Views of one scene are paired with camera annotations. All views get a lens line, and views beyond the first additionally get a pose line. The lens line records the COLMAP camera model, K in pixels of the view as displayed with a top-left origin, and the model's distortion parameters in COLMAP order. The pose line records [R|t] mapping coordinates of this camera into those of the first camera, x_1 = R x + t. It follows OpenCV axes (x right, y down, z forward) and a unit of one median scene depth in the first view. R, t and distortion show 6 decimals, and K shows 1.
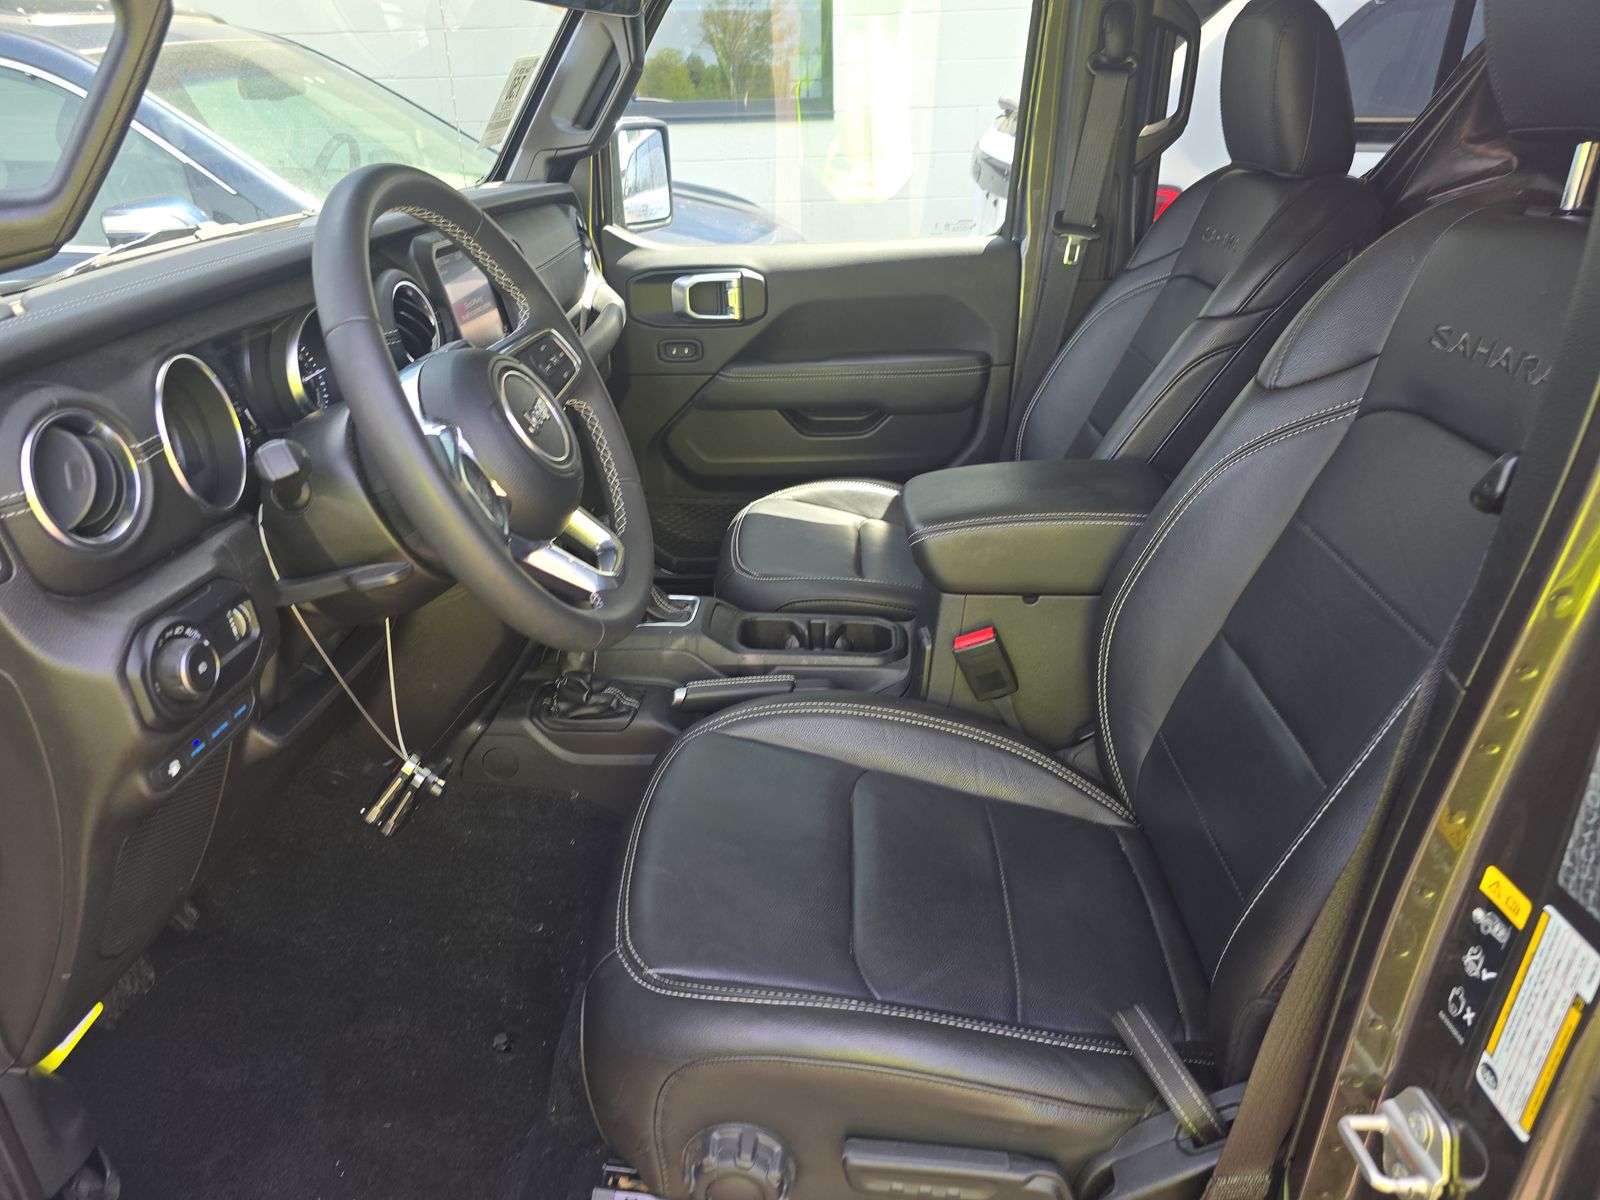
lens RADIAL K [[1088.3, 0, 800.5], [0, 1088.3, 608.5], [0, 0, 1]] dist [0.021175, -0.039114]
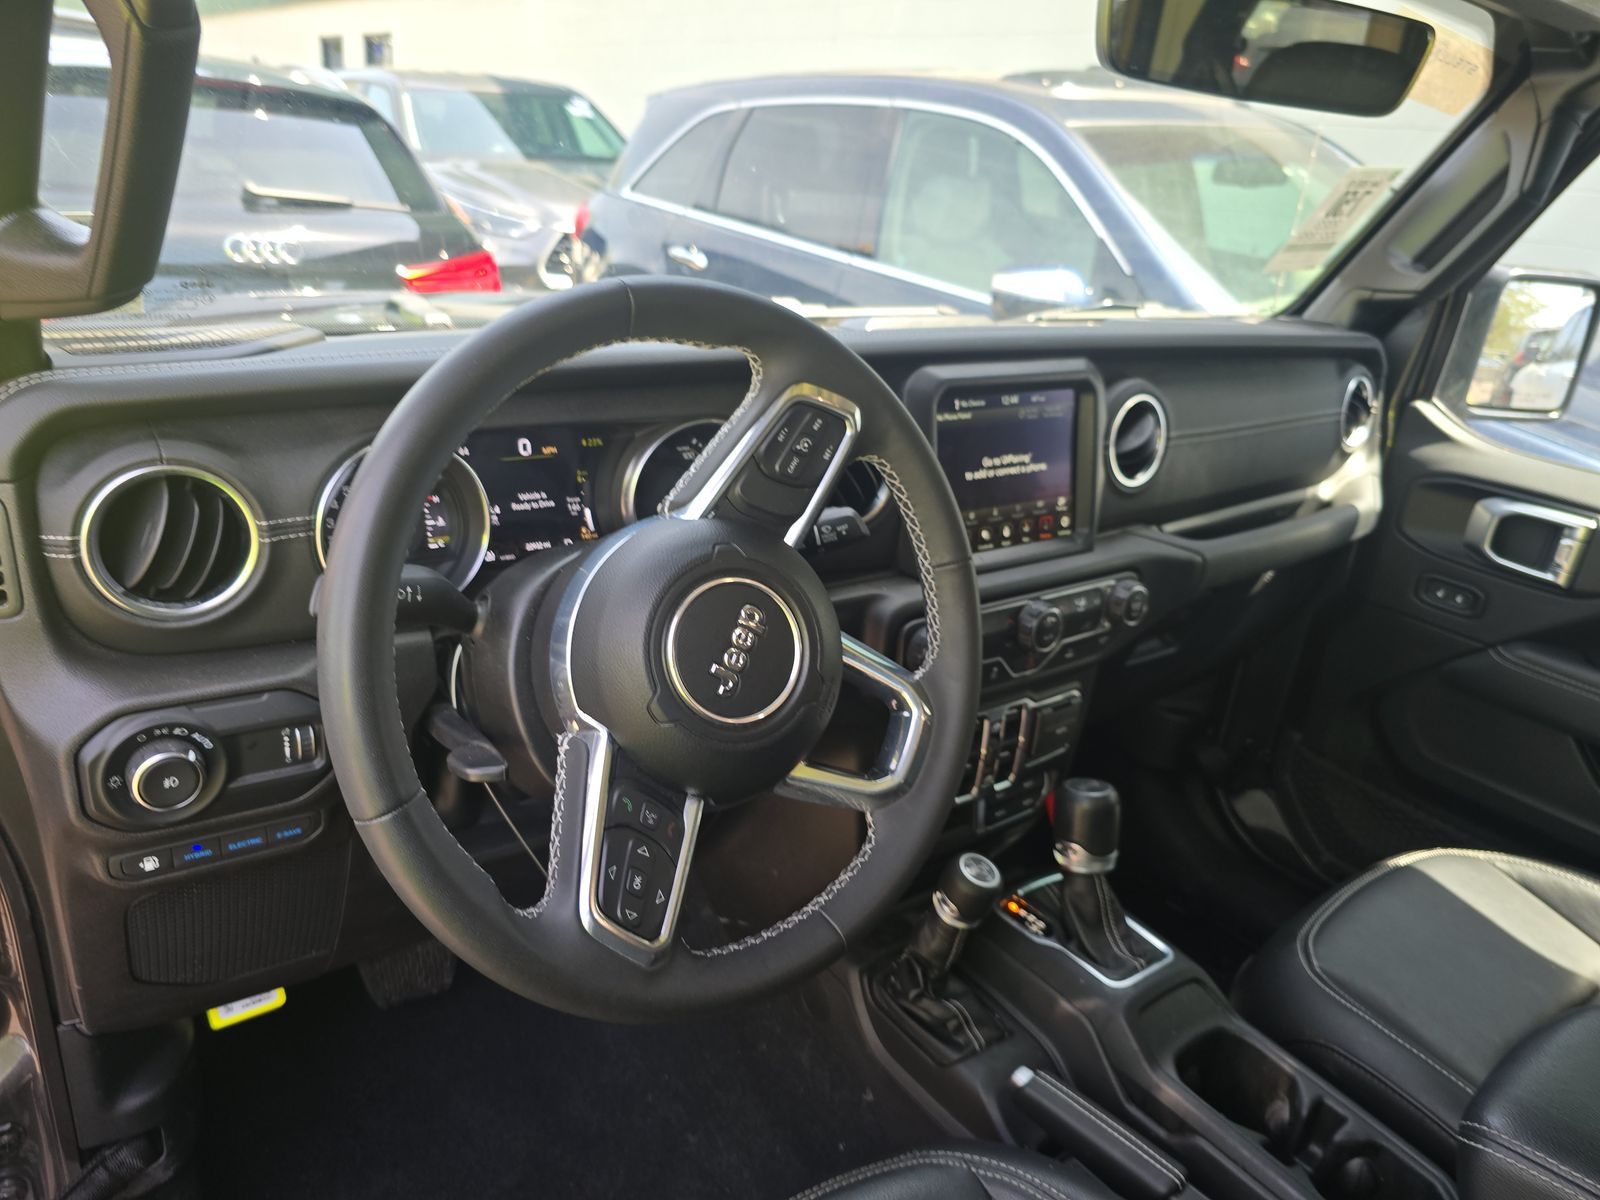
lens RADIAL K [[1088.3, 0, 785.6], [0, 1088.3, 601.0], [0, 0, 1]] dist [0.021175, -0.039114]
pose [[0.619155, 0.365627, -0.694956, 0.113831], [-0.417465, 0.902830, 0.103061, -0.139420], [0.665109, 0.226309, 0.711628, 0.257337]]
